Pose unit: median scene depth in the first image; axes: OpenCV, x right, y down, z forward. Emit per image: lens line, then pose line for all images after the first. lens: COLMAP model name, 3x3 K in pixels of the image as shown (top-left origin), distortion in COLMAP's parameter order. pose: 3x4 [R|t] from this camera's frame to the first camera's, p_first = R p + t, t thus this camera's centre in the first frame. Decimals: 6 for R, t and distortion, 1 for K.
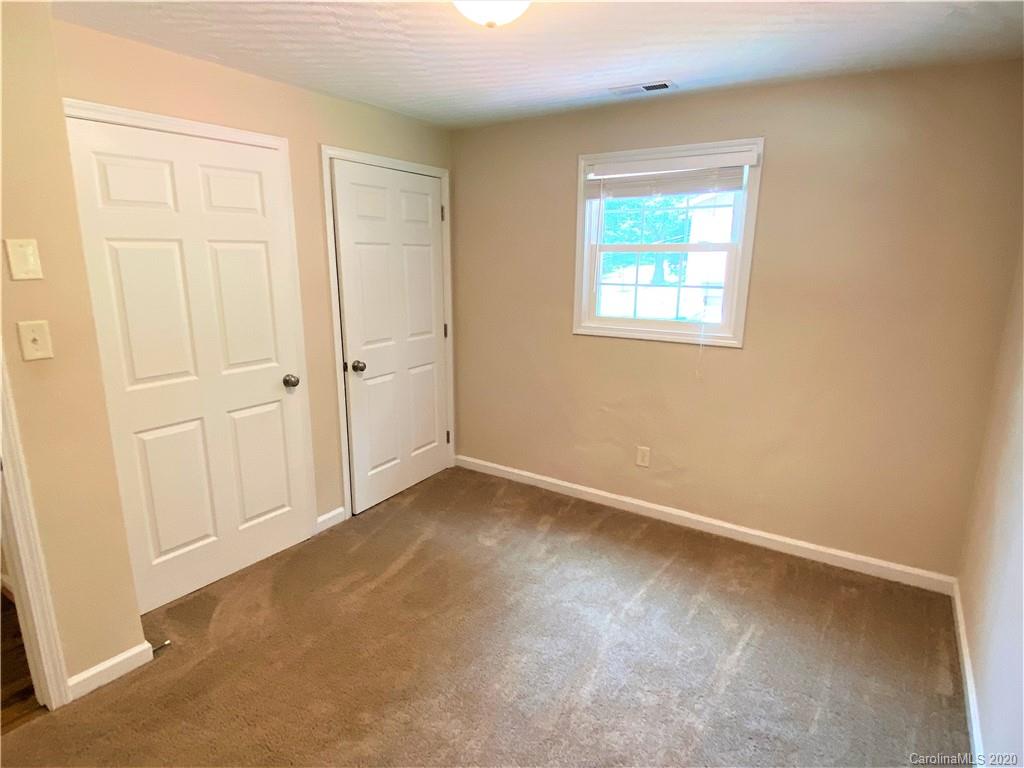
lens RADIAL K [[565.2, 0, 515.3], [0, 565.2, 381.3], [0, 0, 1]] dist [0.041843, -0.039426]
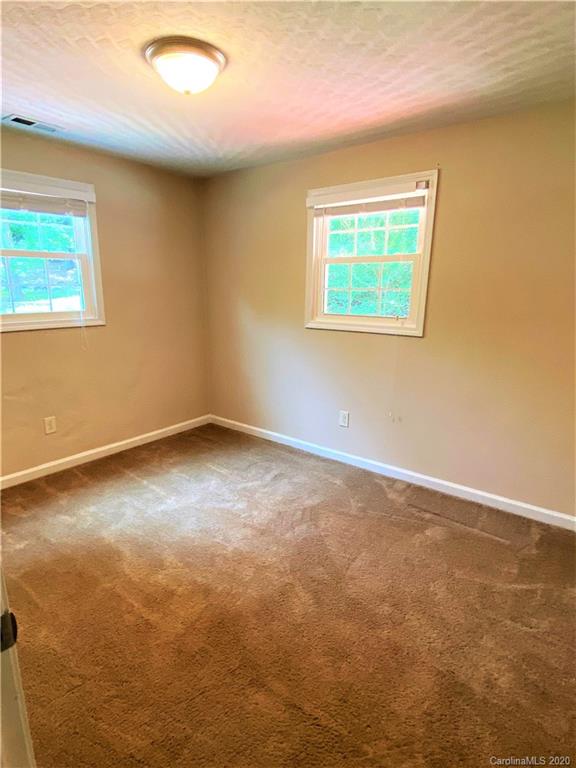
lens RADIAL K [[423.9, 0, 288.0], [0, 423.9, 384.0], [0, 0, 1]] dist [0.041843, -0.039426]
pose [[0.098216, -0.239874, 0.965823, -0.716538], [0.193082, 0.956666, 0.217965, -0.067722], [-0.976255, 0.165075, 0.140275, 0.409635]]
